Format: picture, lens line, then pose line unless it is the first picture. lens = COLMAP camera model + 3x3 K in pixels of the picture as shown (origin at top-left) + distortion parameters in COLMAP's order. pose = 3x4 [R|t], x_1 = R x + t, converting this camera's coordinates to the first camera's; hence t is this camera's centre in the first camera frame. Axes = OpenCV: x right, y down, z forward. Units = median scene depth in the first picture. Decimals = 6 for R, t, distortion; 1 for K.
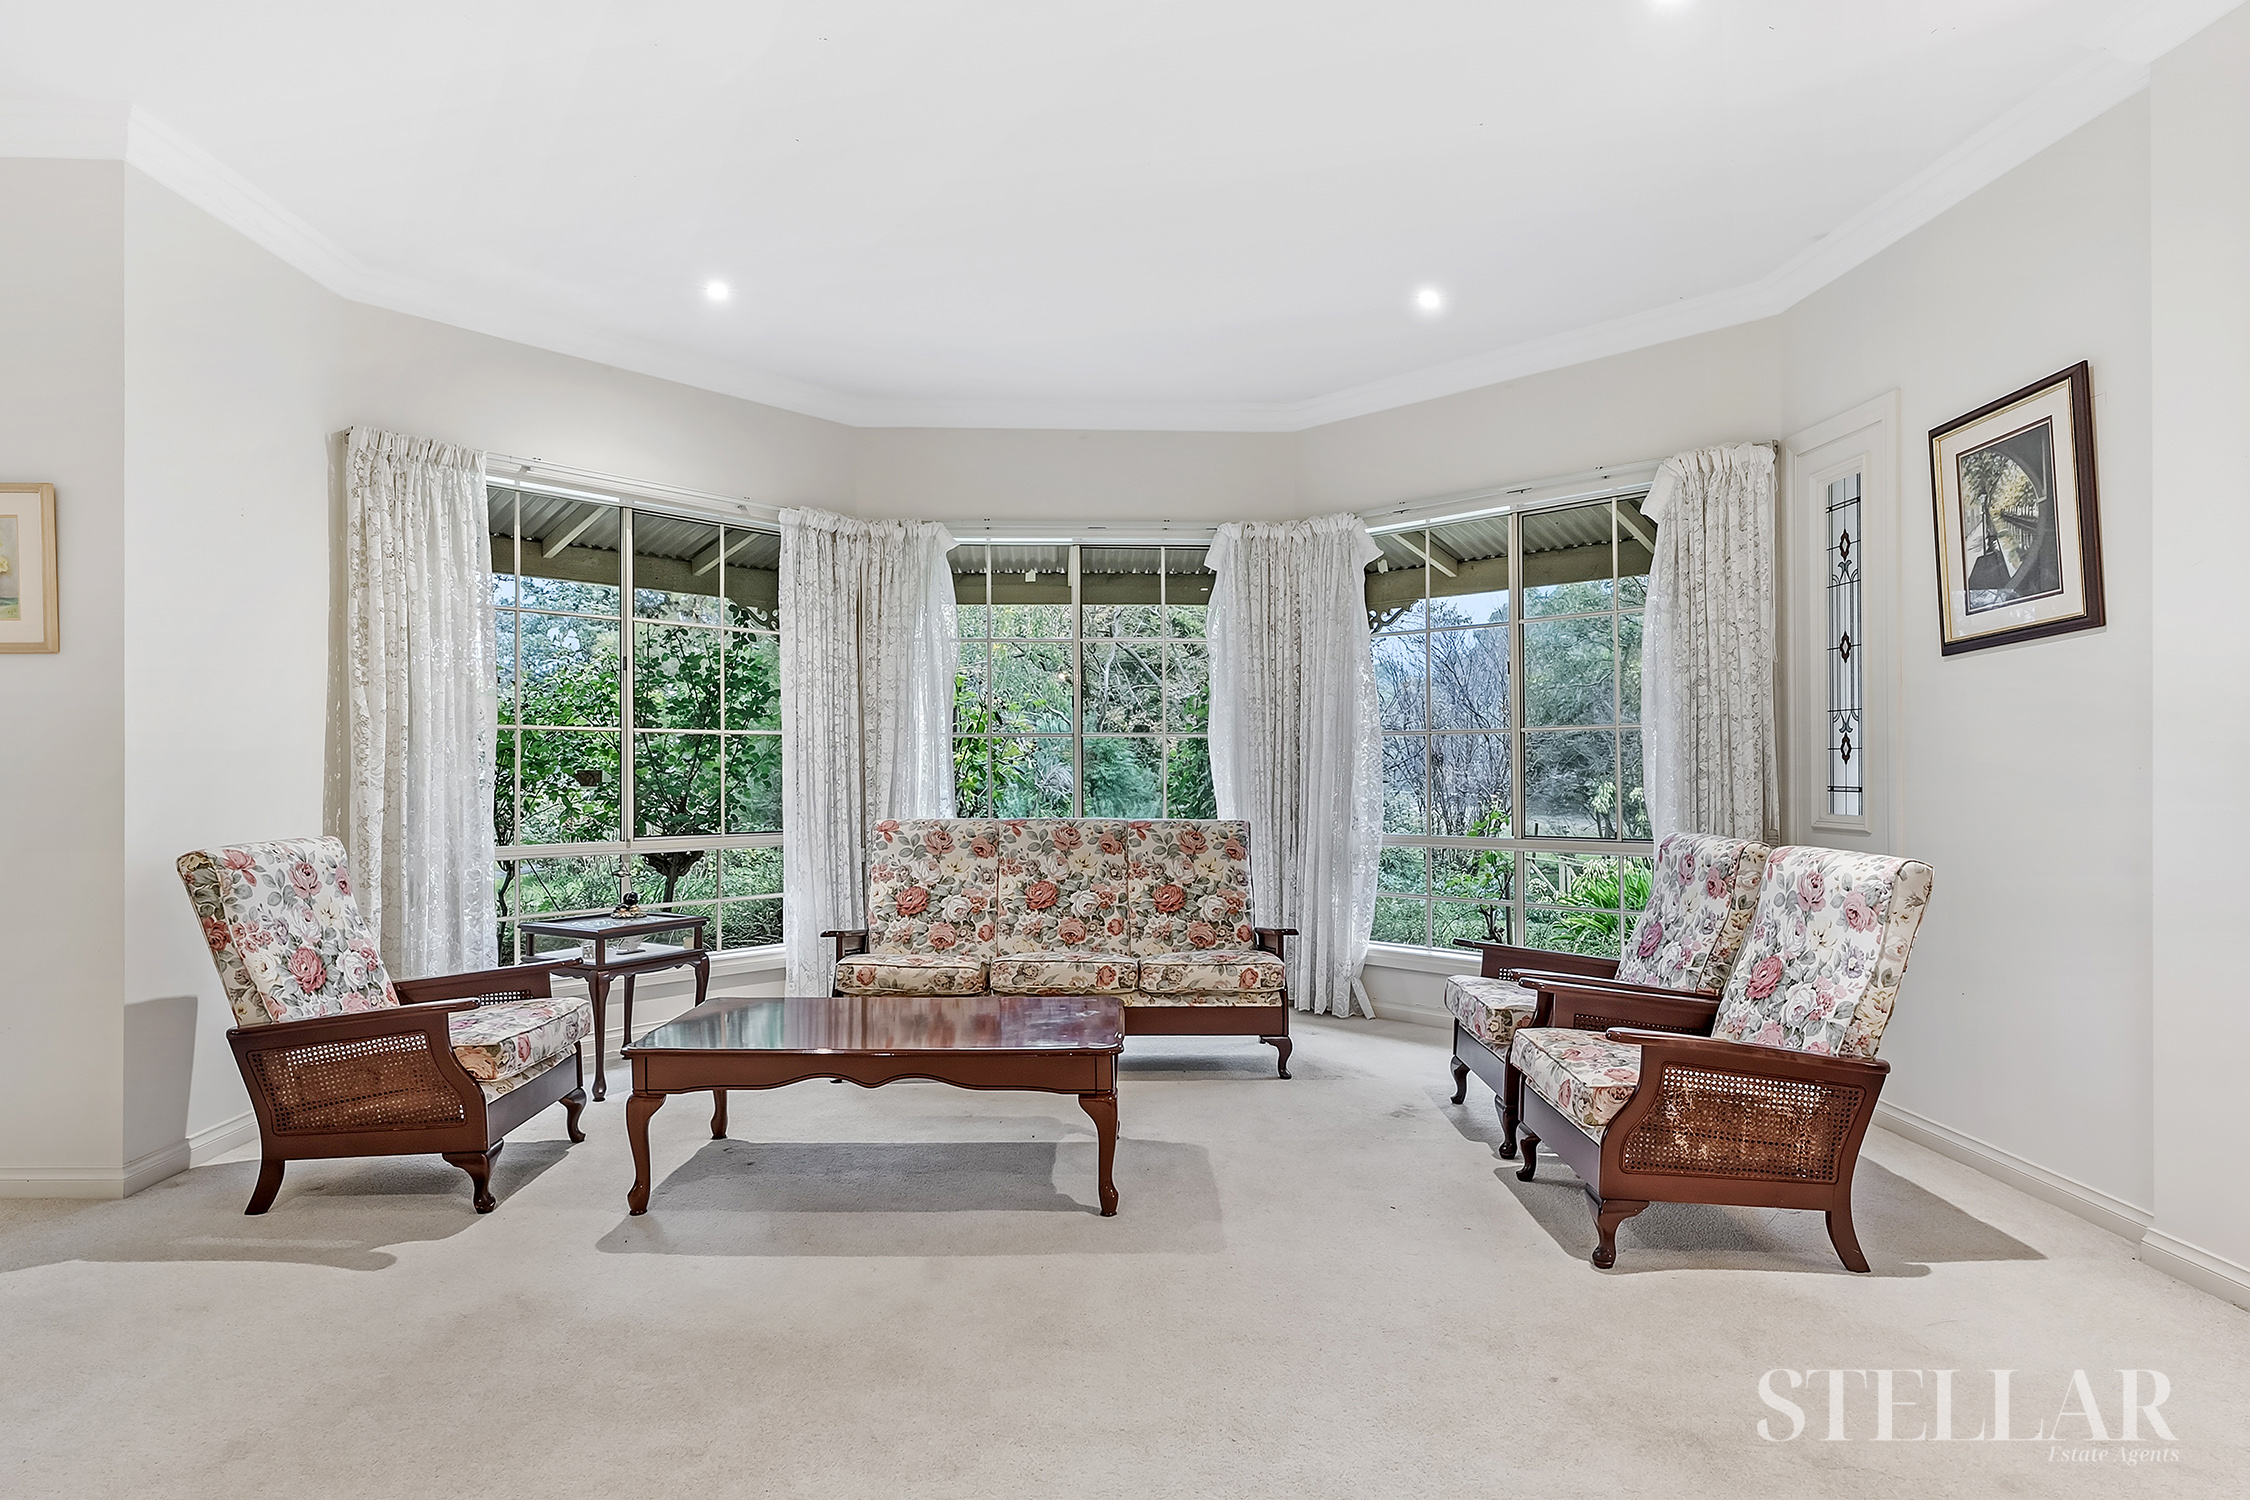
lens RADIAL K [[1207.5, 0, 1124.5], [0, 1207.5, 763.4], [0, 0, 1]] dist [0.002675, -0.000018]
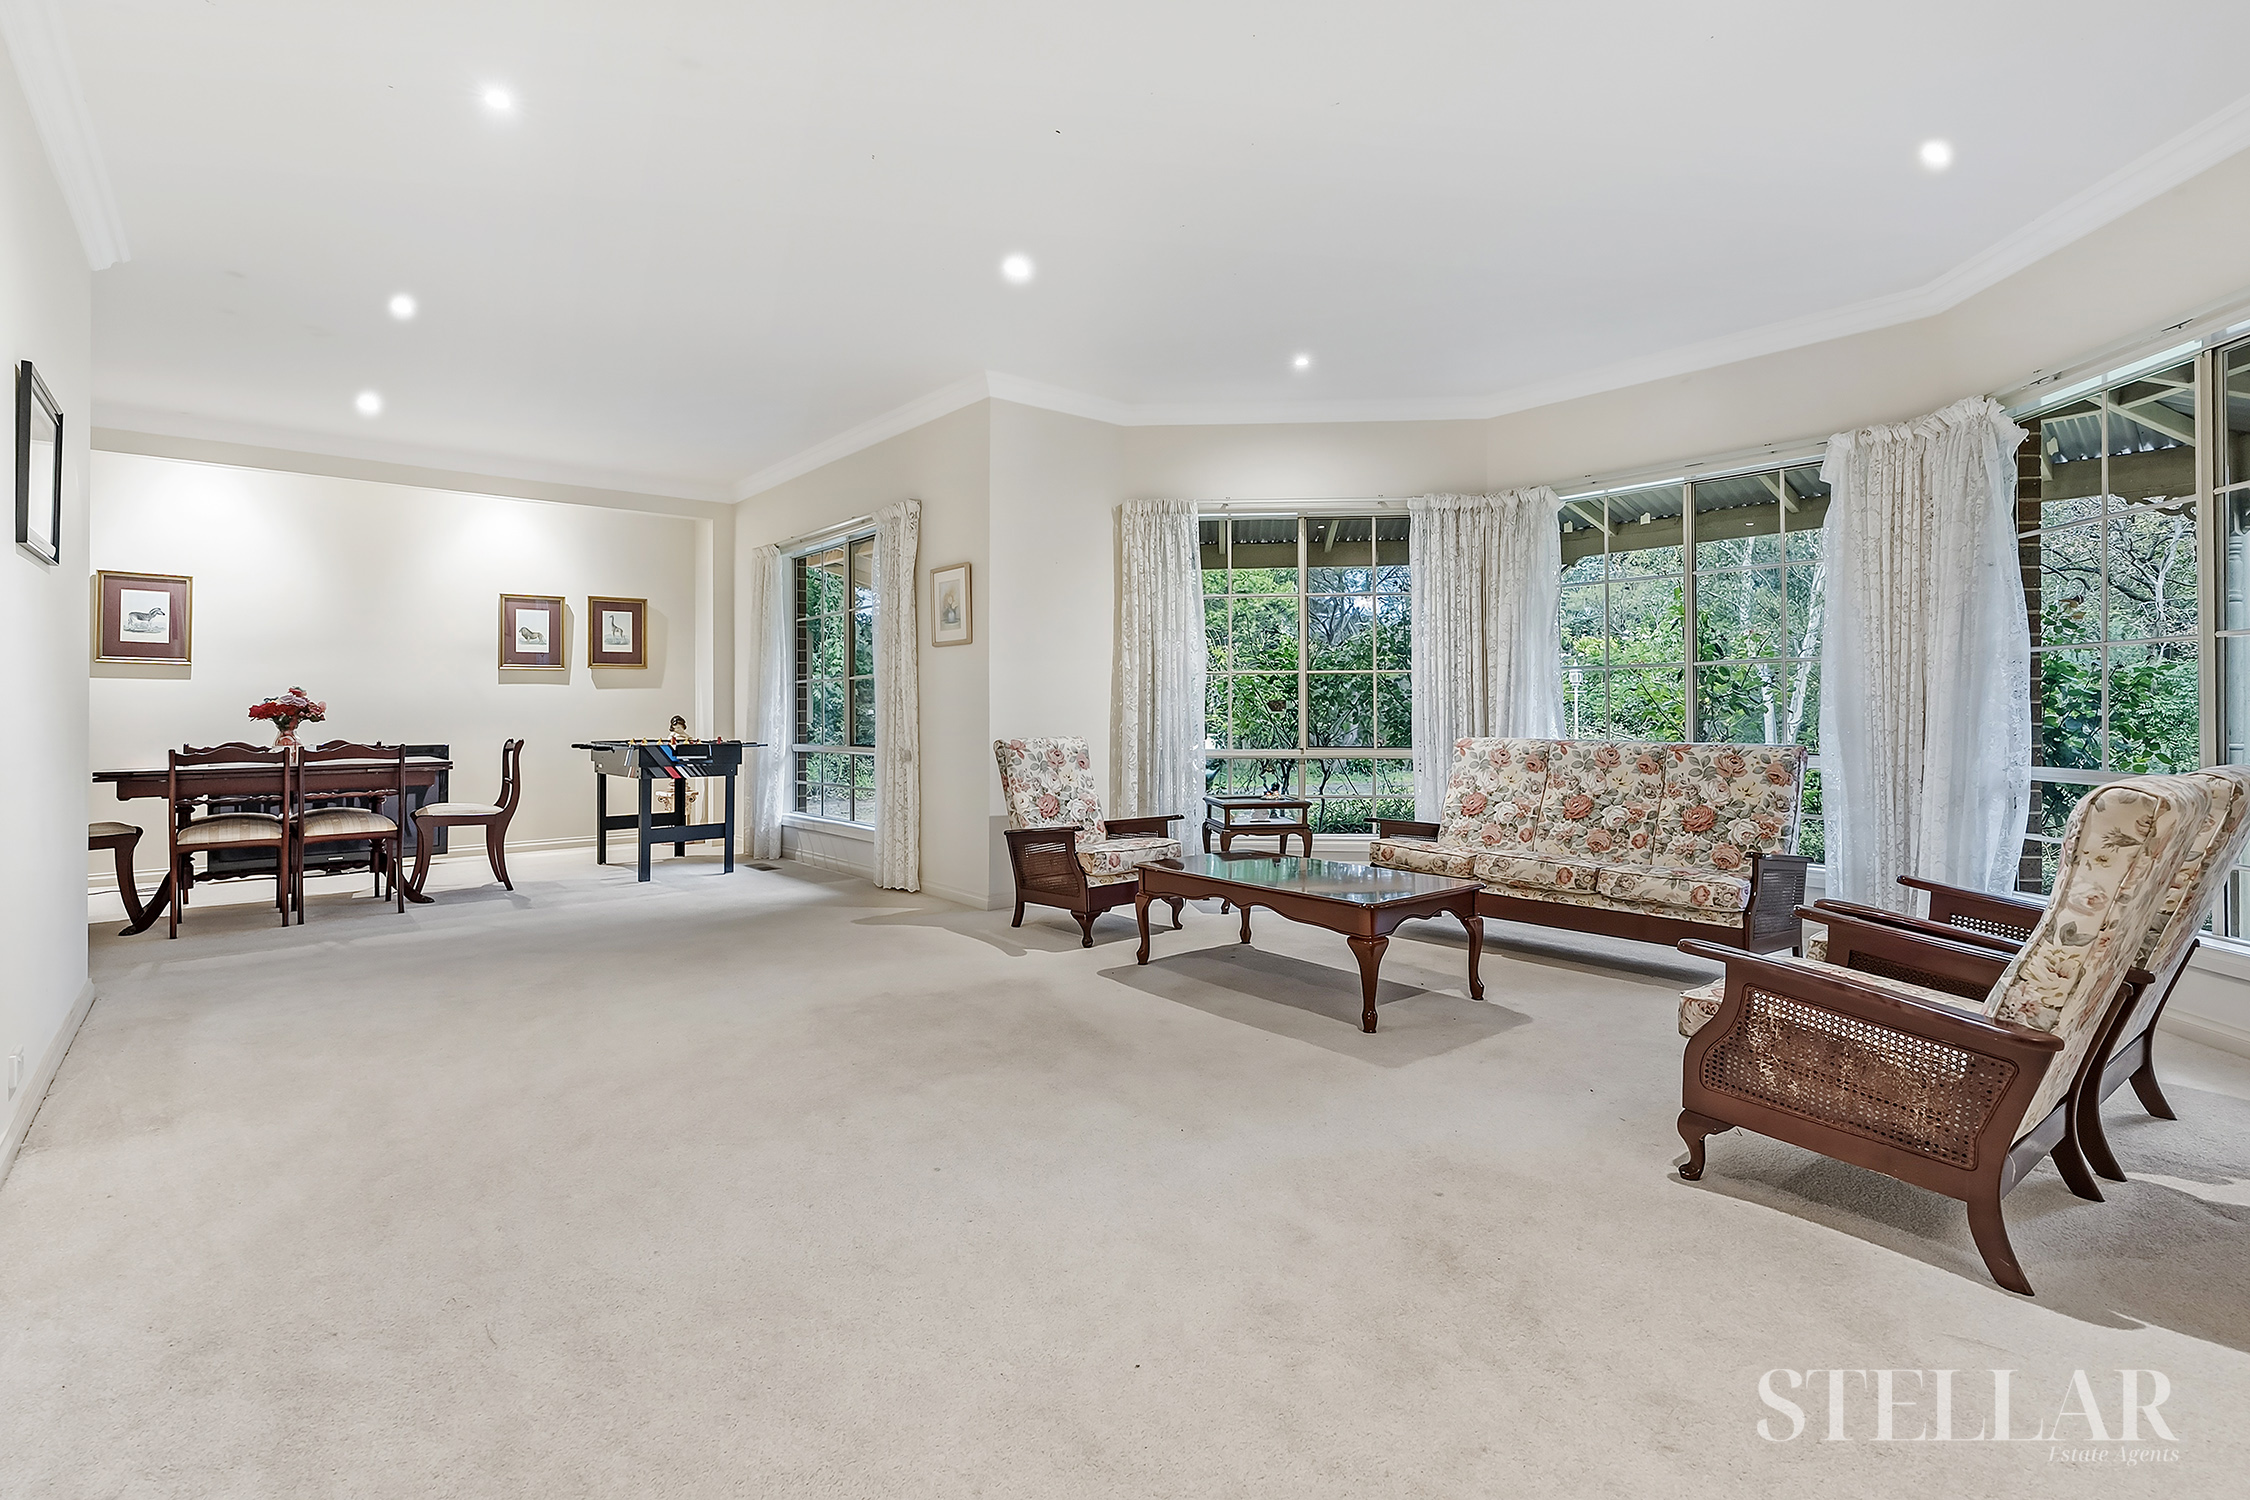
lens RADIAL K [[1054.9, 0, 1124.1], [0, 1054.9, 705.7], [0, 0, 1]] dist [-0.002281, -0.000398]
pose [[0.622365, -0.007216, -0.782694, 0.499892], [0.005974, 0.999972, -0.004469, 0.018477], [0.782704, -0.001894, 0.622391, 0.062455]]
